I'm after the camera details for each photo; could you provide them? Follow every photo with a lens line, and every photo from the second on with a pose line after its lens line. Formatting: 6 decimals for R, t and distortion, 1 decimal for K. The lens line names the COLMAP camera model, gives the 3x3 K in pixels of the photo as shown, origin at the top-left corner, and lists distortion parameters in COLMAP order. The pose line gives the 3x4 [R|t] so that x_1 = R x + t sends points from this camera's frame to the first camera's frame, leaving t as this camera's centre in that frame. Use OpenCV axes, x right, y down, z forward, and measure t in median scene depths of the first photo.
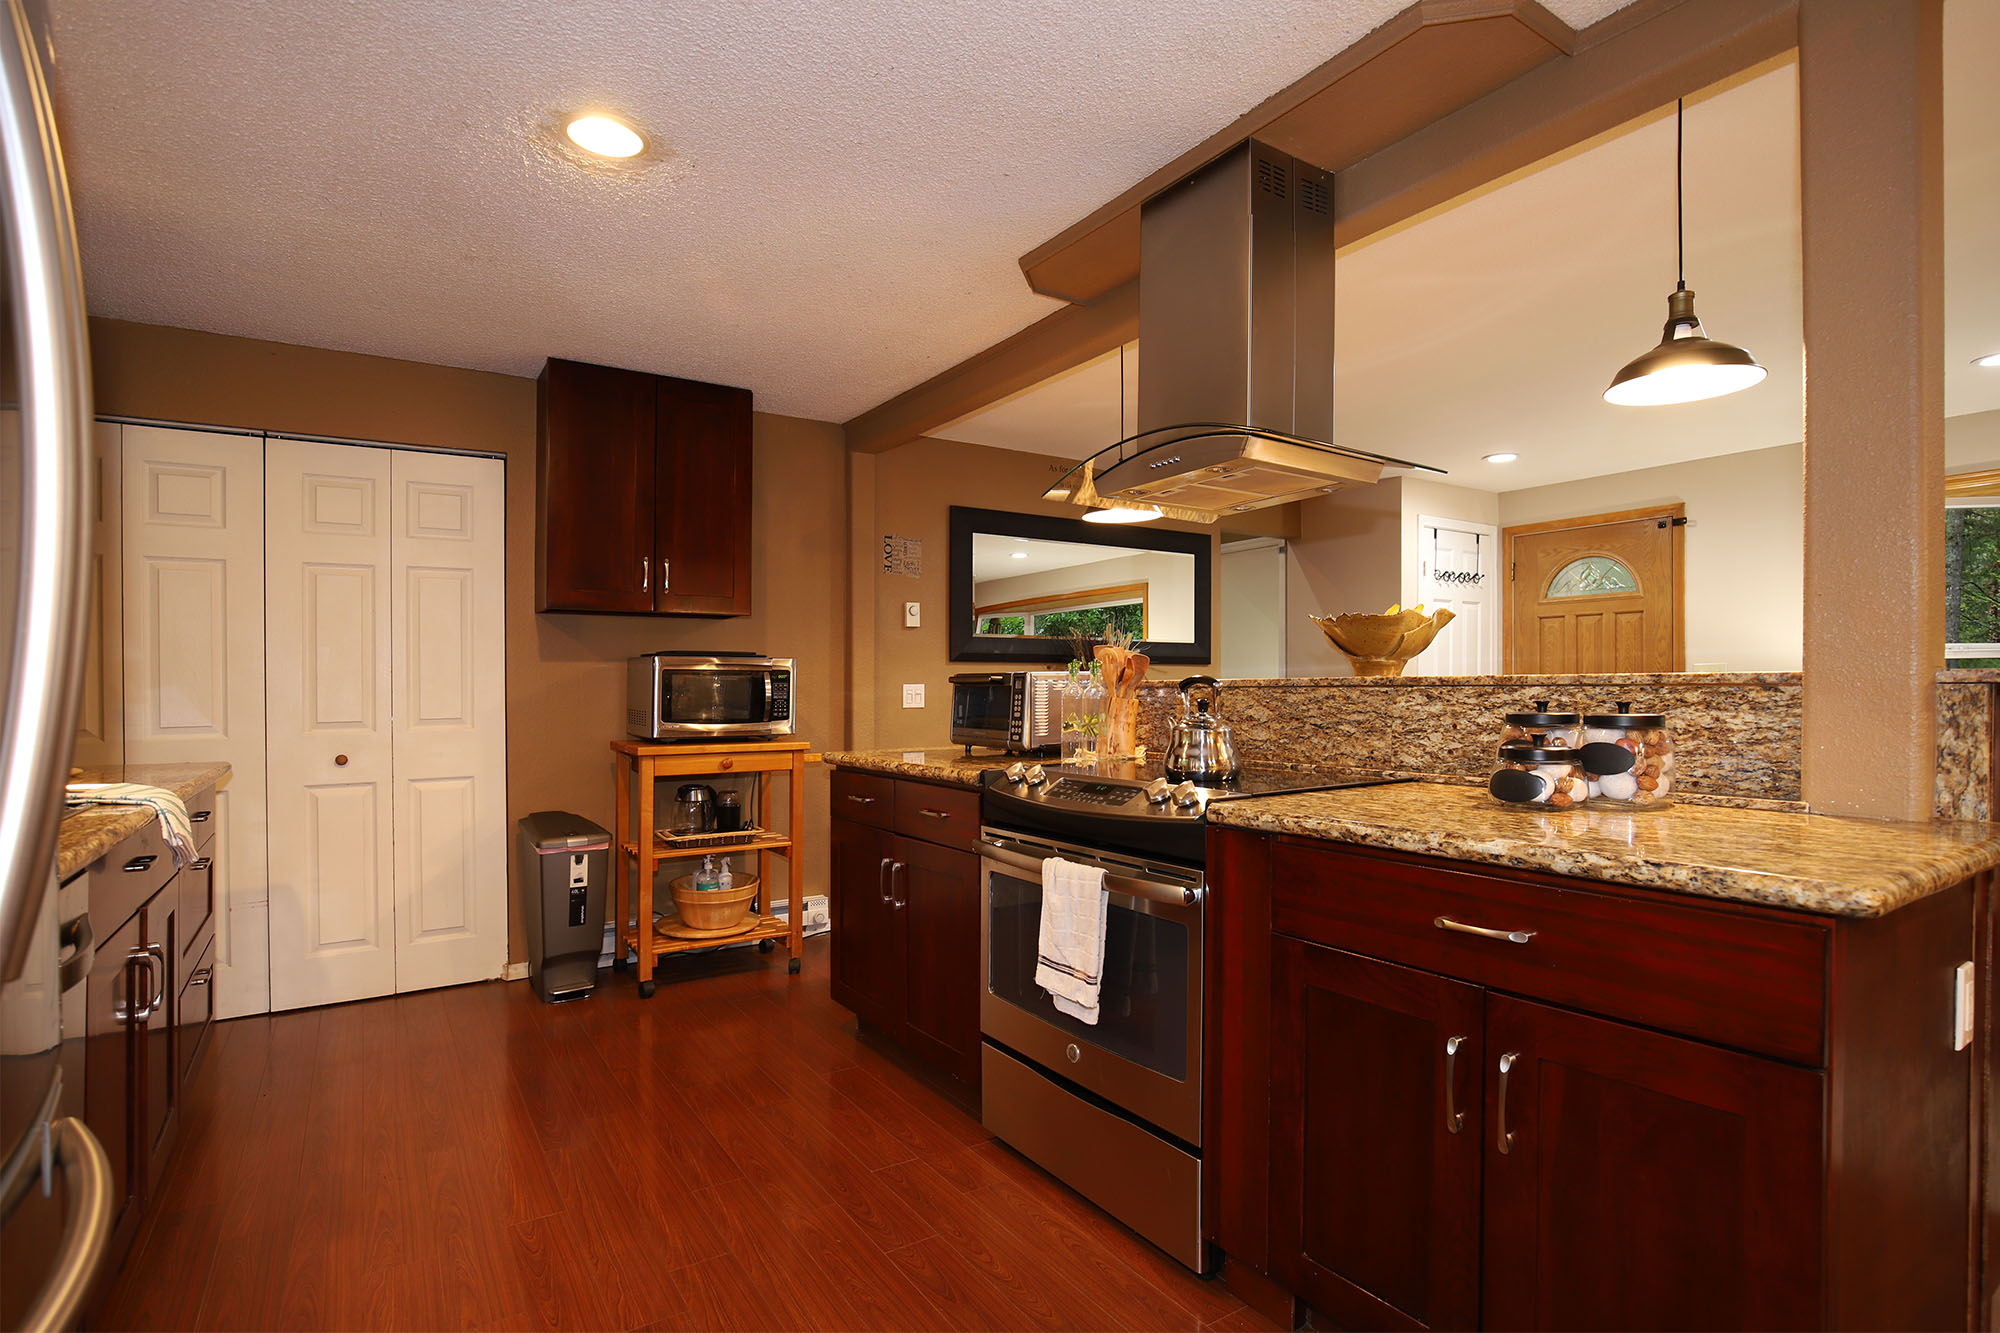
lens RADIAL K [[1010.9, 0, 997.5], [0, 1010.9, 681.9], [0, 0, 1]] dist [-0.003119, -0.000559]
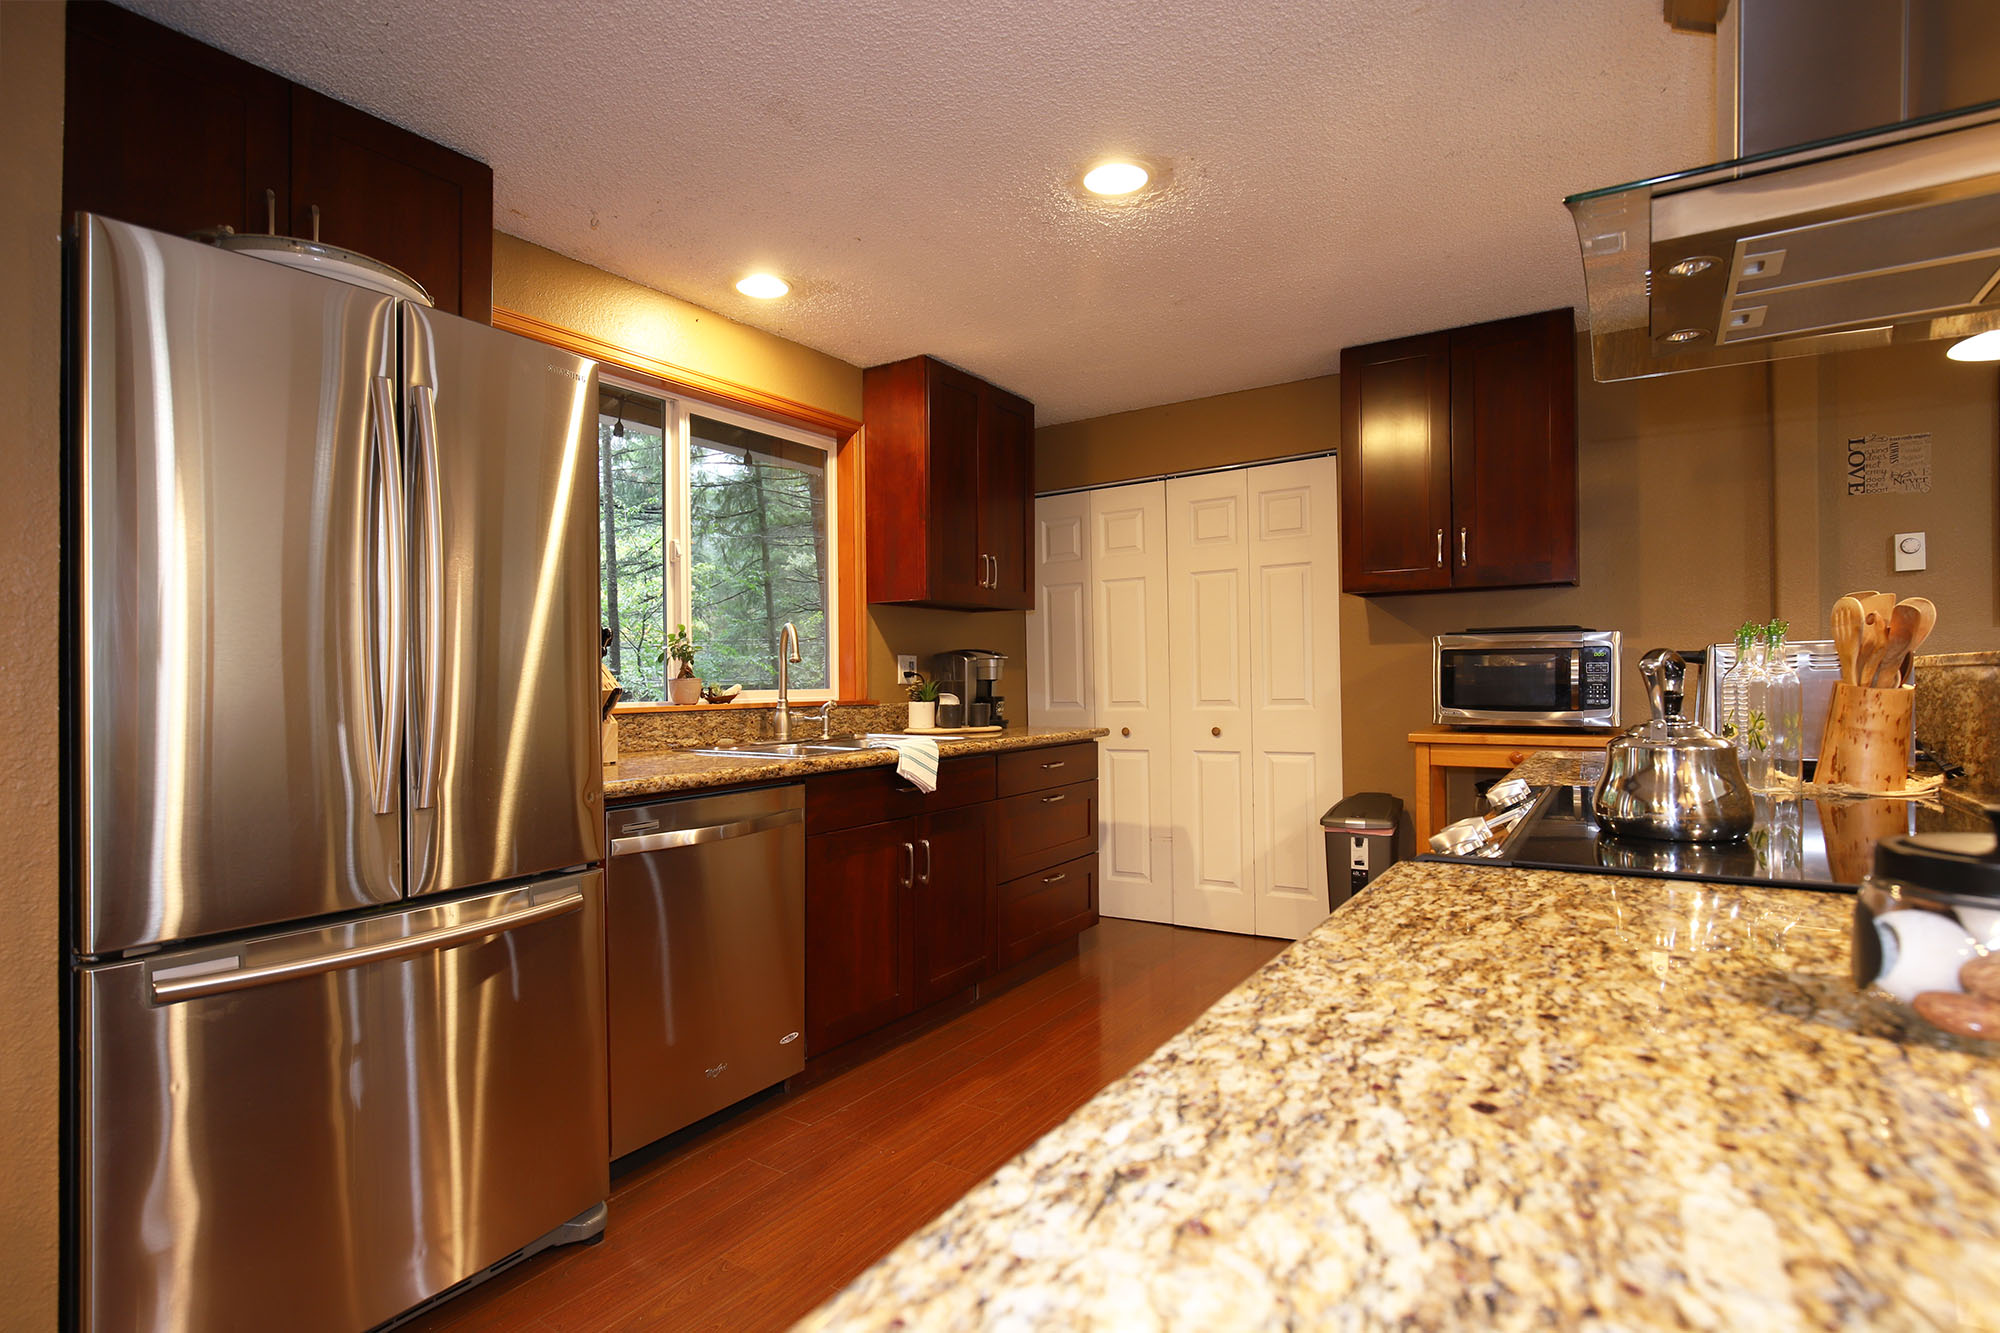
lens RADIAL K [[1010.9, 0, 987.4], [0, 1010.9, 673.6], [0, 0, 1]] dist [-0.003119, -0.000559]
pose [[0.414410, -0.003640, -0.910083, 0.334476], [0.020123, 0.999784, 0.005164, -0.004435], [0.909868, -0.020453, 0.414393, 0.240087]]
